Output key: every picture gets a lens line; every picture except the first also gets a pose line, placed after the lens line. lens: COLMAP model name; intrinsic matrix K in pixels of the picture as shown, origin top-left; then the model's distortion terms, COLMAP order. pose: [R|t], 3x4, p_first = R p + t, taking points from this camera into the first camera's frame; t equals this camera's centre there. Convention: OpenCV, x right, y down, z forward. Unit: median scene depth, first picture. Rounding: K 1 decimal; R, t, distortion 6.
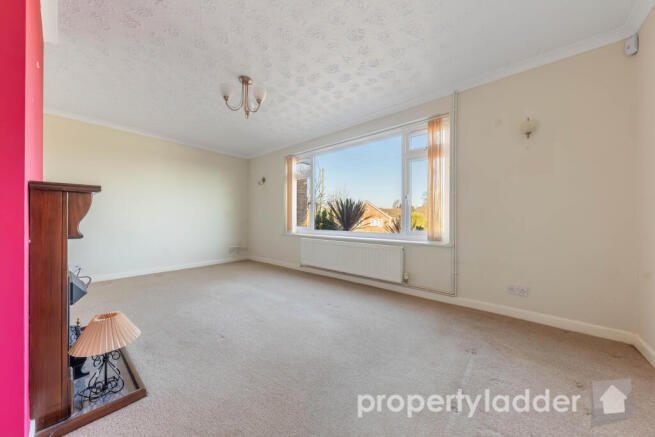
lens RADIAL K [[228.0, 0, 329.8], [0, 228.0, 216.4], [0, 0, 1]] dist [0.010640, 0.000028]
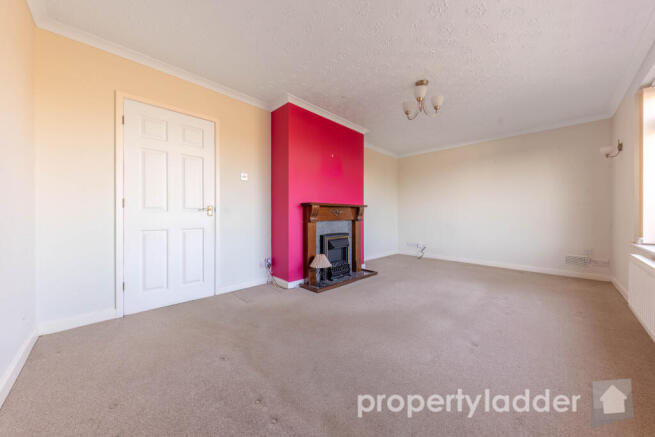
lens RADIAL K [[228.0, 0, 329.8], [0, 228.0, 216.4], [0, 0, 1]] dist [0.010640, 0.000028]
pose [[-0.096681, 0.000286, -0.995315, 0.373160], [0.013126, 0.999913, -0.000987, 0.004265], [0.995229, -0.013160, -0.096676, 0.345306]]
